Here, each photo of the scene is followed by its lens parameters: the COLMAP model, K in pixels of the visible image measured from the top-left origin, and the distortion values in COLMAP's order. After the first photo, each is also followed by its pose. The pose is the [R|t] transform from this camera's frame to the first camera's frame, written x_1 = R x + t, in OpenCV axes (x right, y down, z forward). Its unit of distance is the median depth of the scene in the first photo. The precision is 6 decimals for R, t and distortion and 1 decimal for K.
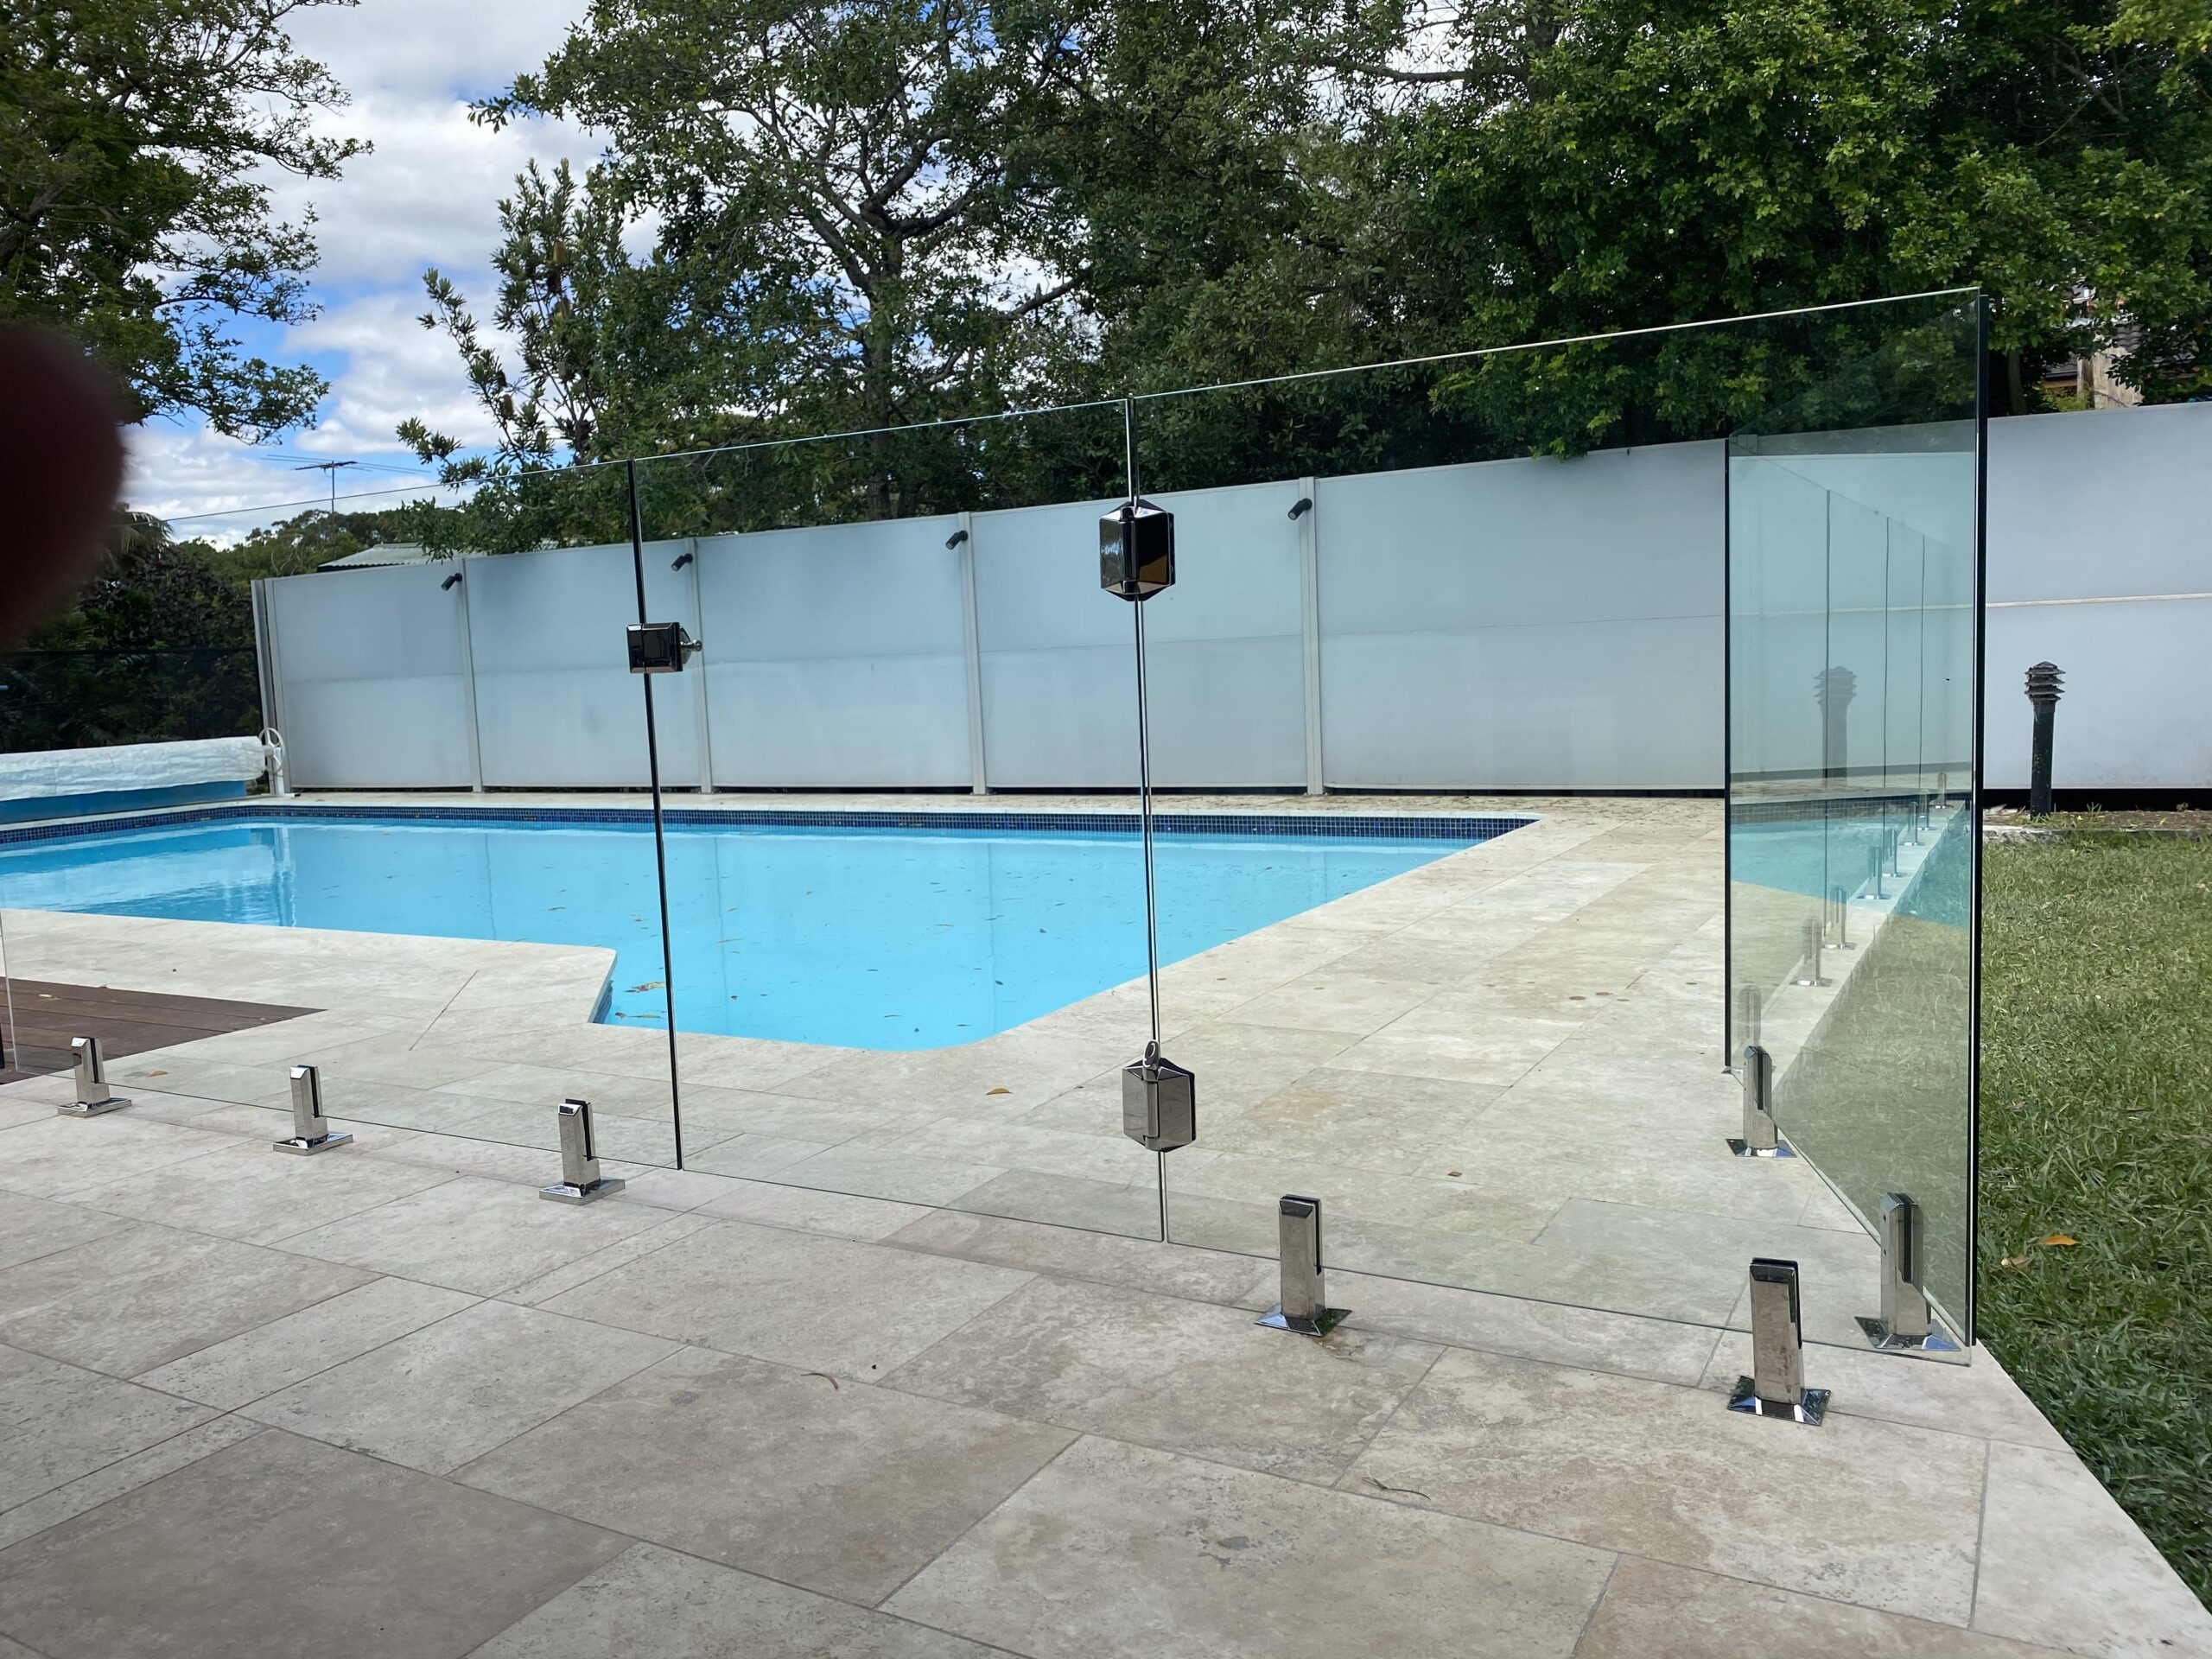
lens RADIAL K [[1685.8, 0, 1096.3], [0, 1685.8, 830.3], [0, 0, 1]] dist [0.004934, -0.004891]
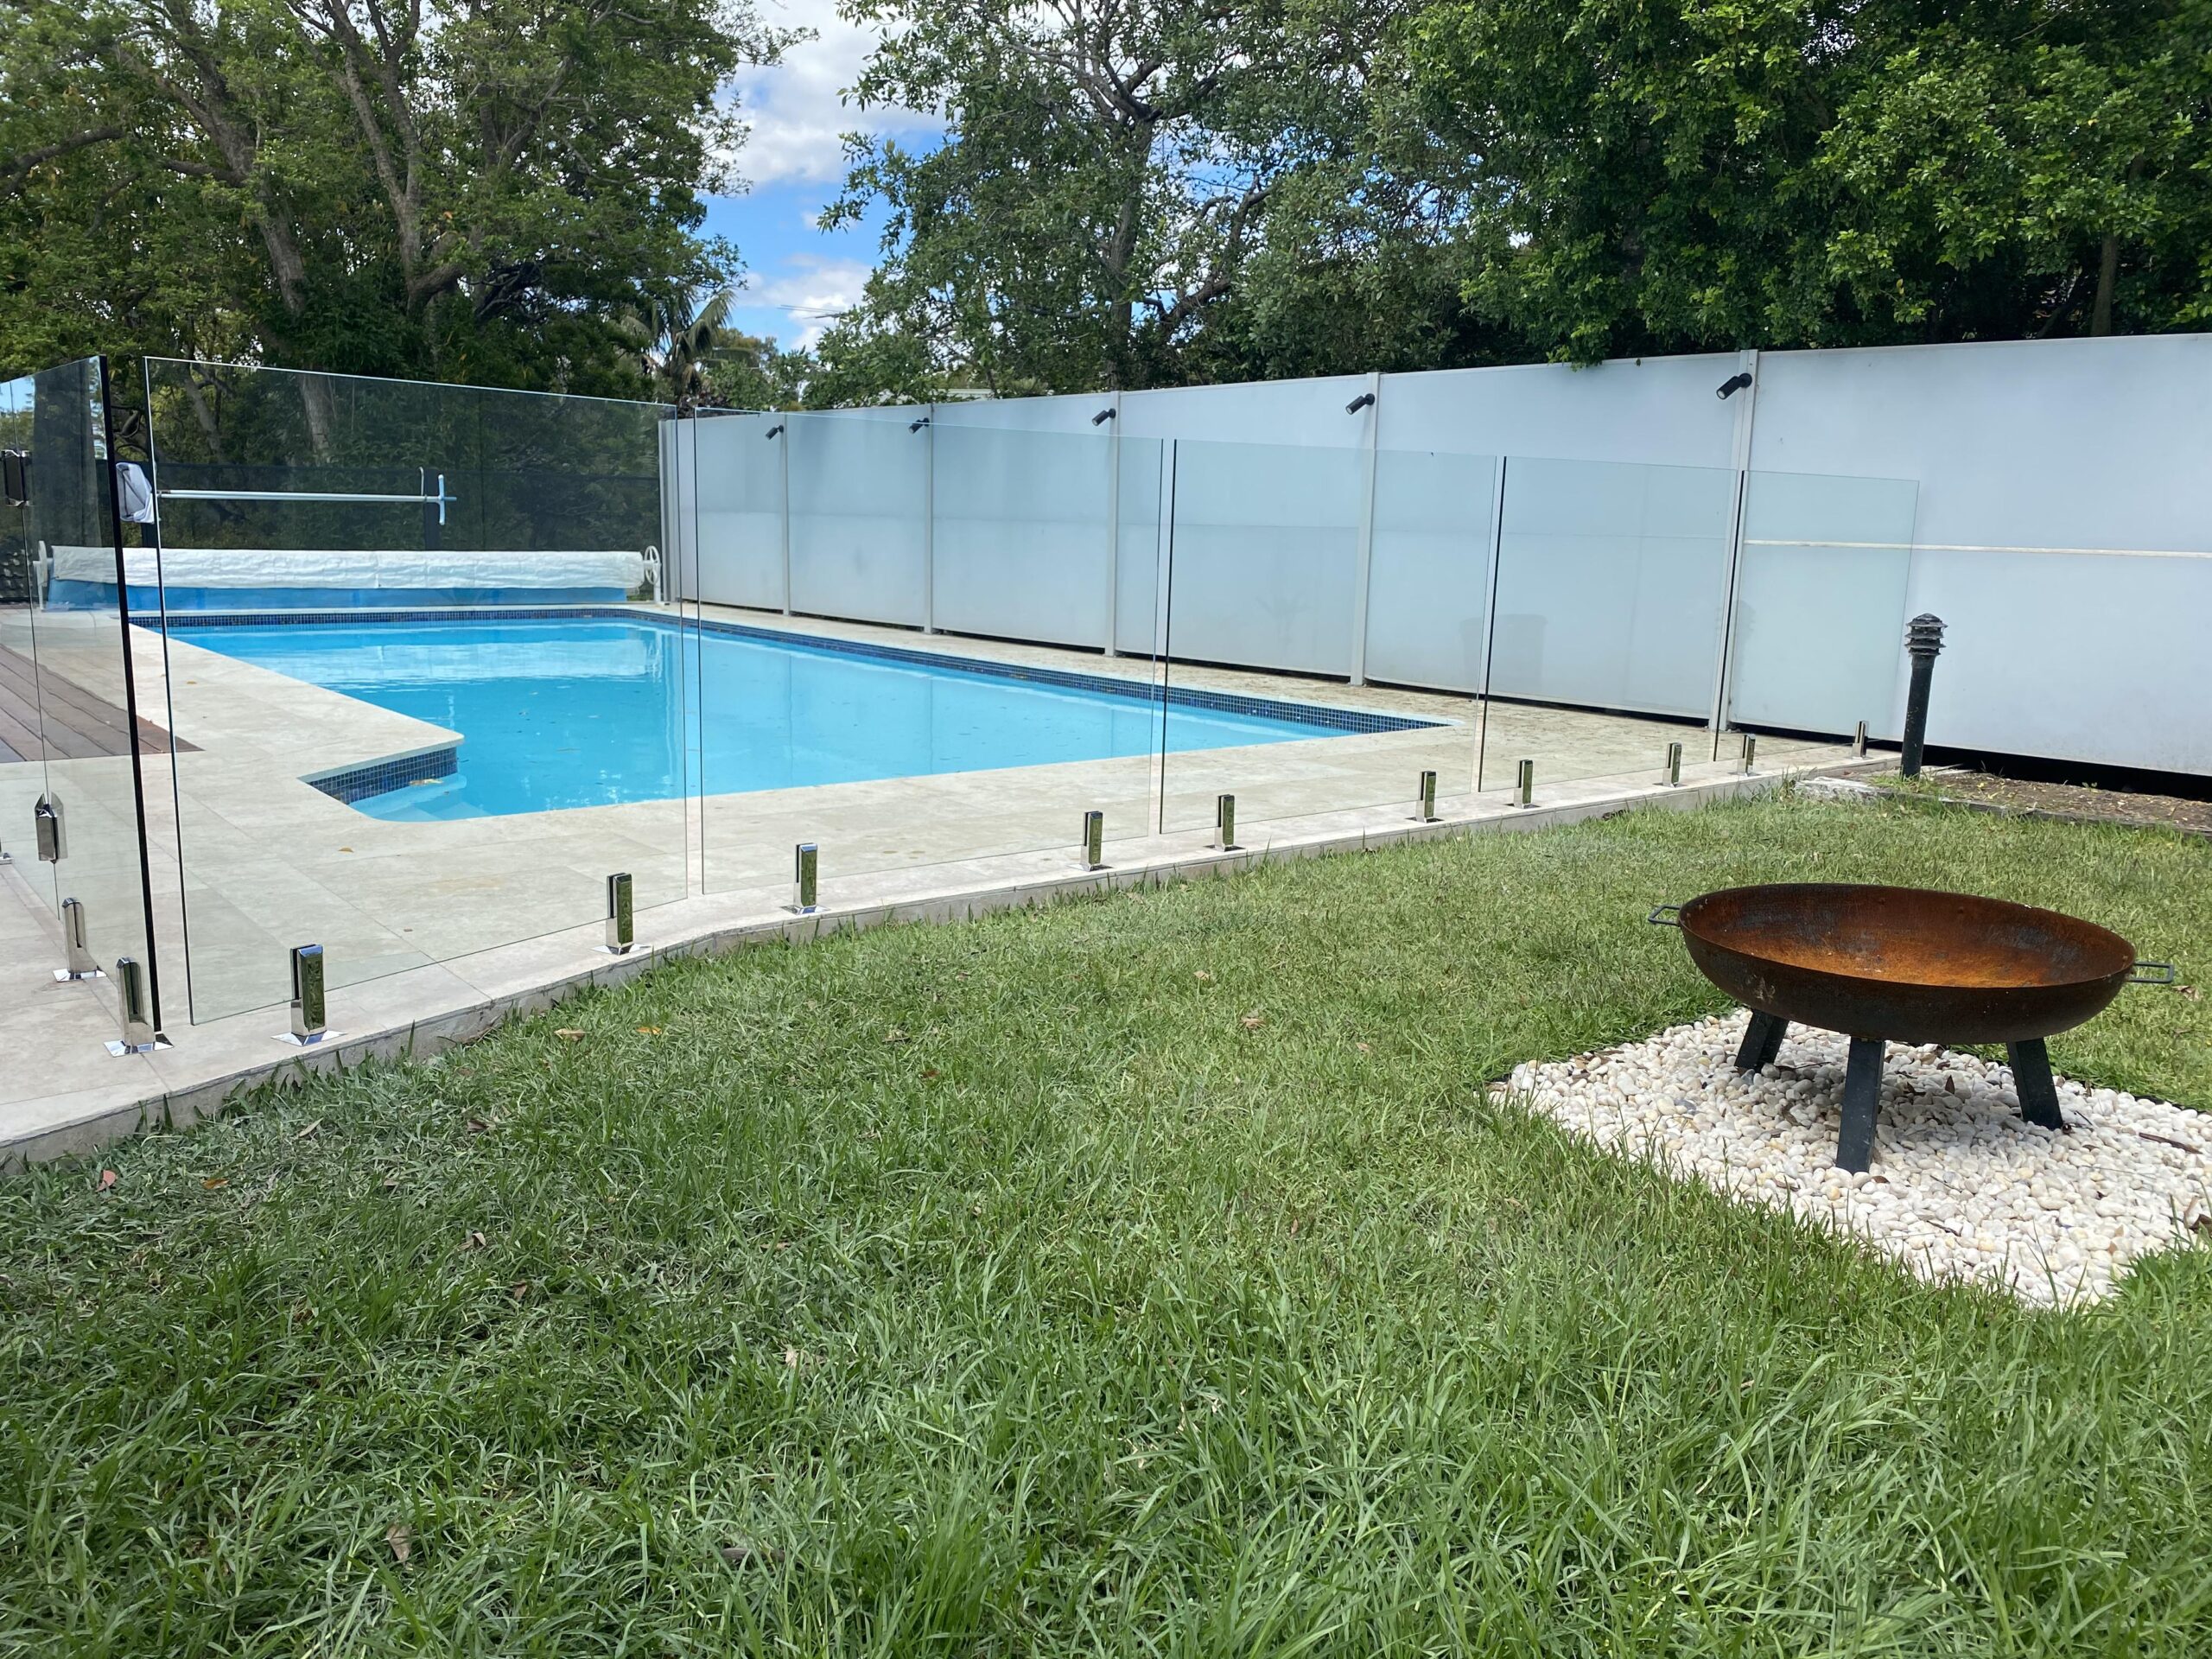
lens RADIAL K [[1675.2, 0, 1106.0], [0, 1675.2, 829.5], [0, 0, 1]] dist [0.004139, -0.004839]
pose [[0.933336, 0.128800, -0.335102, 1.138518], [-0.099728, 0.989707, 0.102640, -0.075840], [0.344873, -0.062379, 0.936574, -0.099329]]
